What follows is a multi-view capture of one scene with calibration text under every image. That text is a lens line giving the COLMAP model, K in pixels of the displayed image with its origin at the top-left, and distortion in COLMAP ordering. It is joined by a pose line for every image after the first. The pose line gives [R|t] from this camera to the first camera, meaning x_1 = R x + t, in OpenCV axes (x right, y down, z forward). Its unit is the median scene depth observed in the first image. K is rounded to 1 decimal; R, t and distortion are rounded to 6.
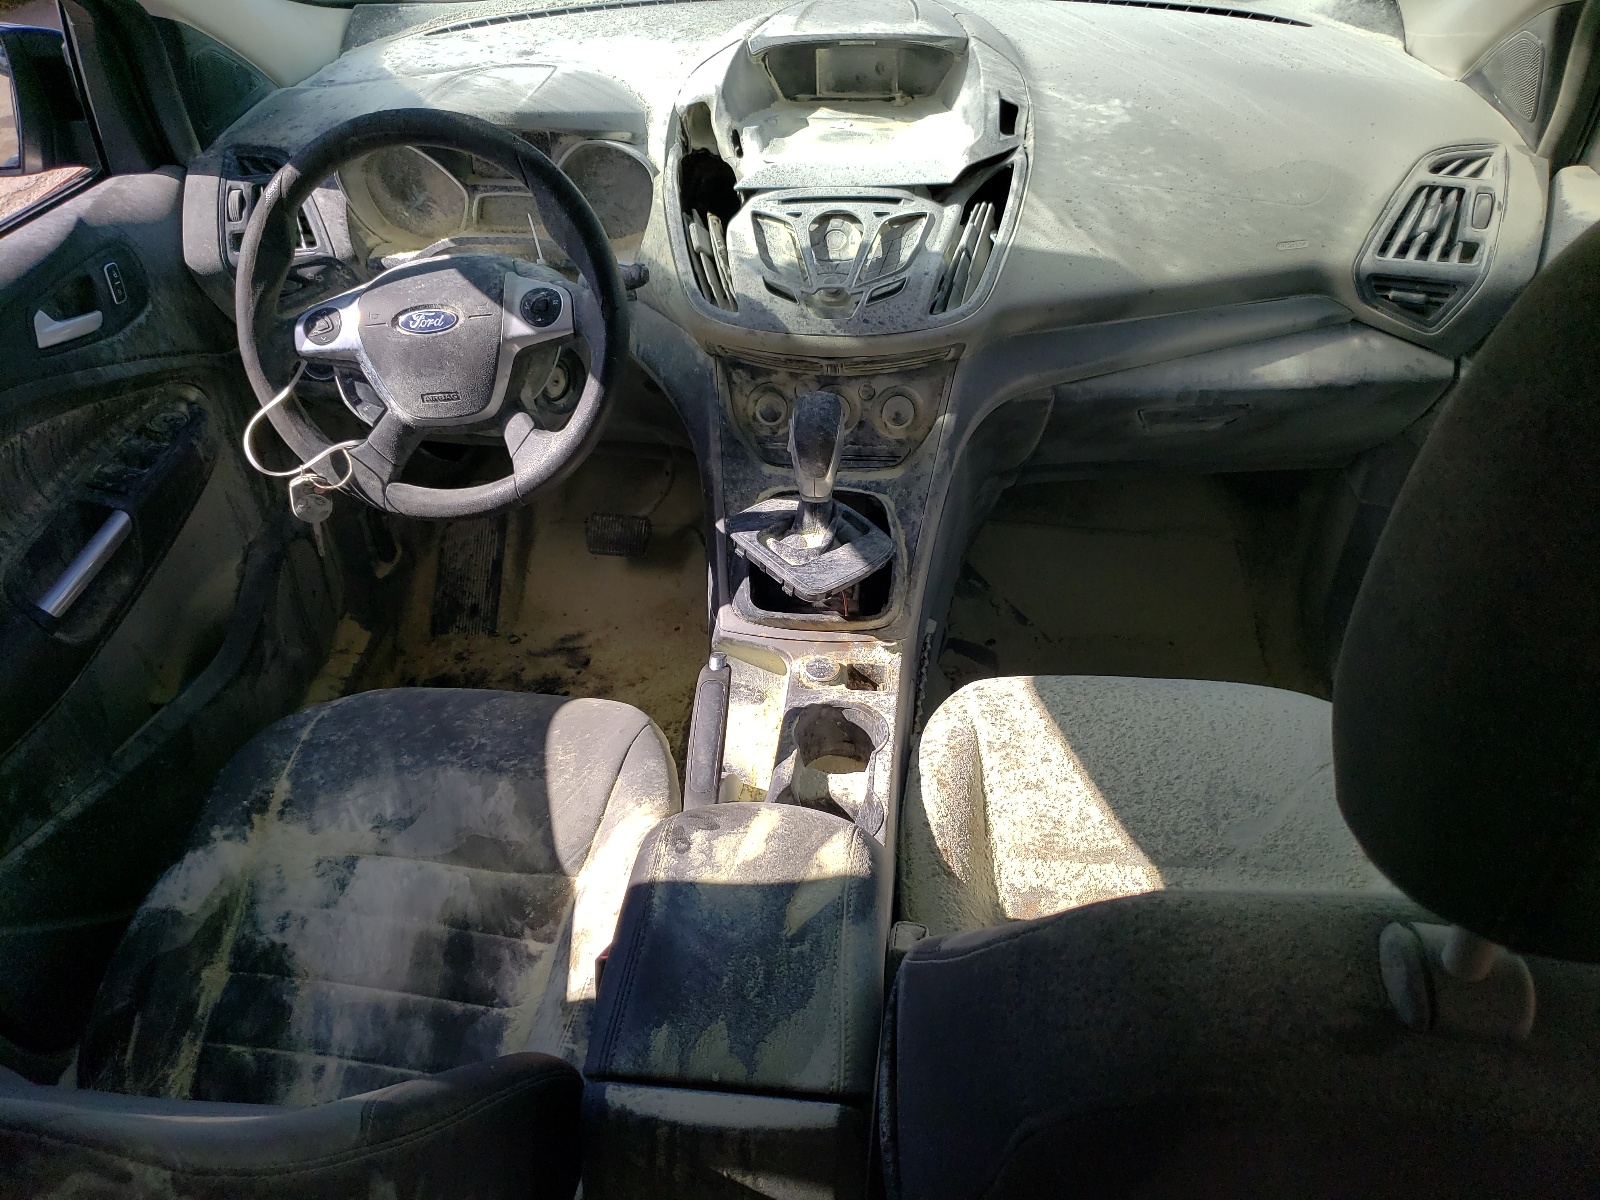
lens RADIAL K [[1195.4, 0, 800.0], [0, 1195.4, 600.0], [0, 0, 1]] dist [-0.000627, -0.000535]
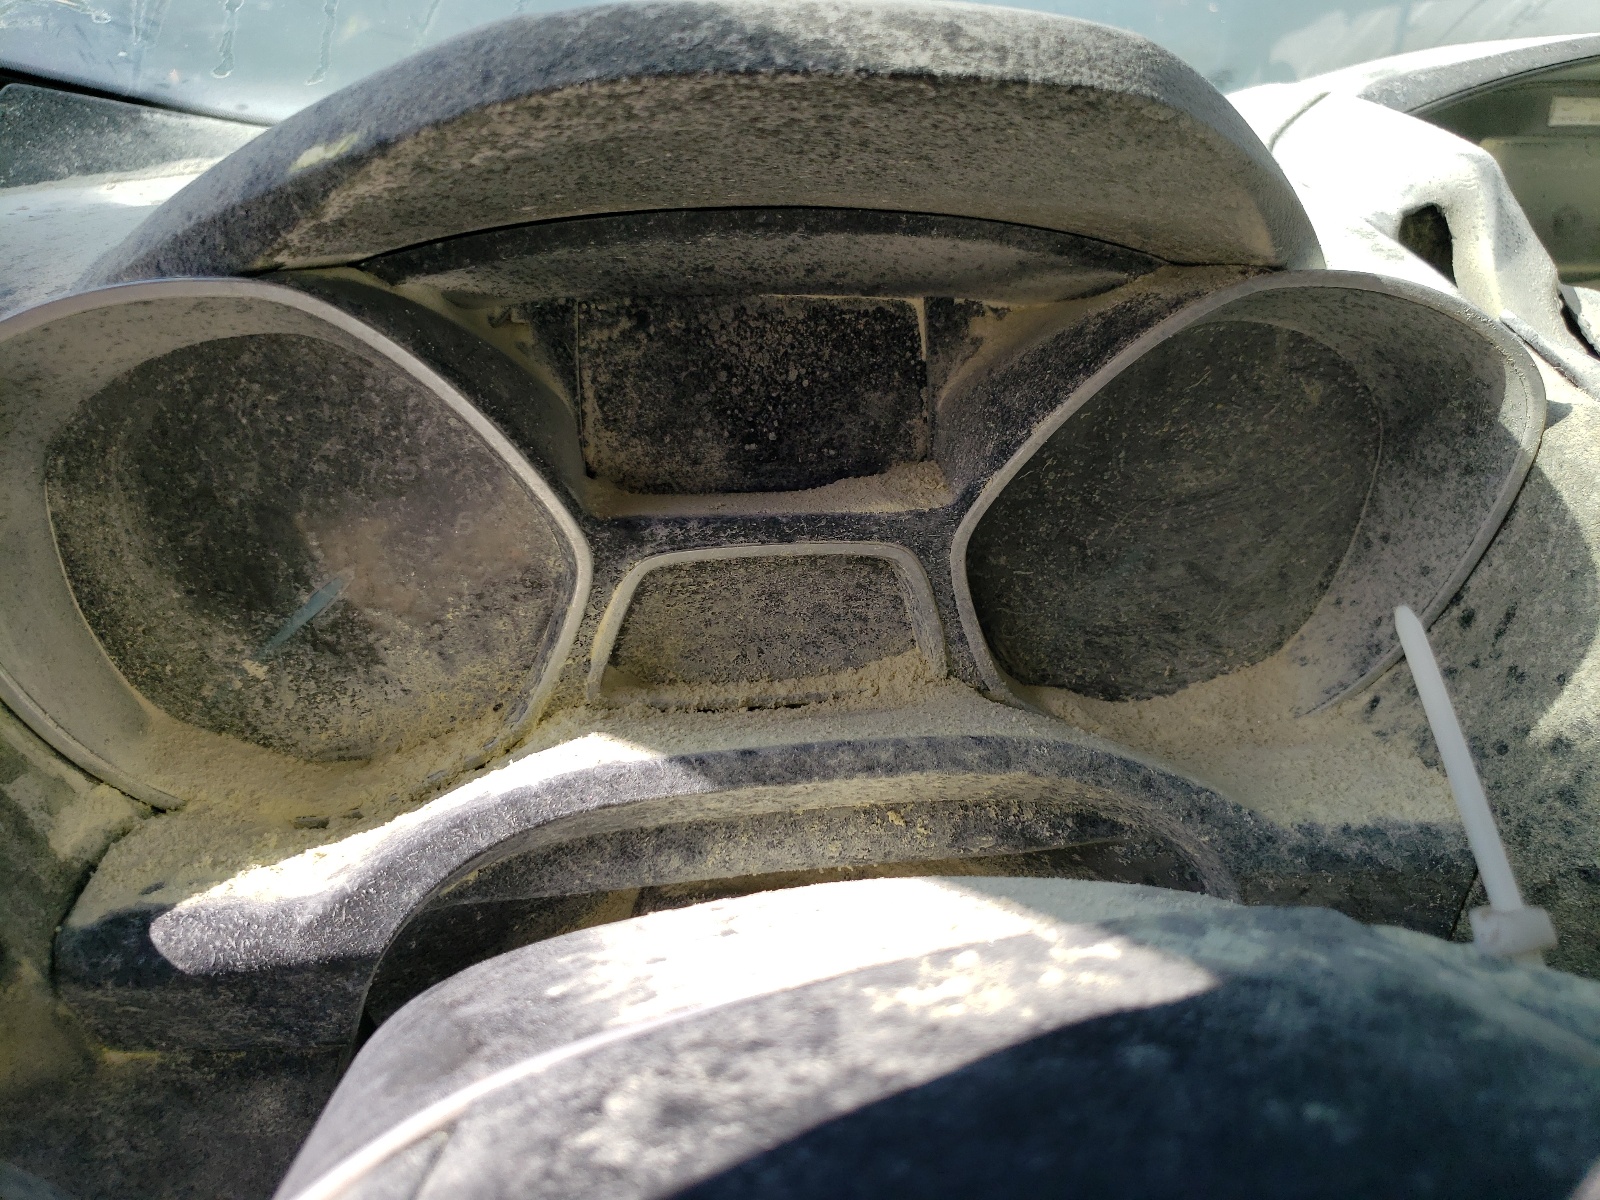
lens RADIAL K [[1195.4, 0, 800.0], [0, 1195.4, 600.0], [0, 0, 1]] dist [-0.000627, -0.000535]
pose [[0.956345, -0.059851, 0.286046, -0.301893], [0.149450, 0.941293, -0.302709, -0.259066], [-0.251135, 0.332244, 0.909145, 0.788493]]
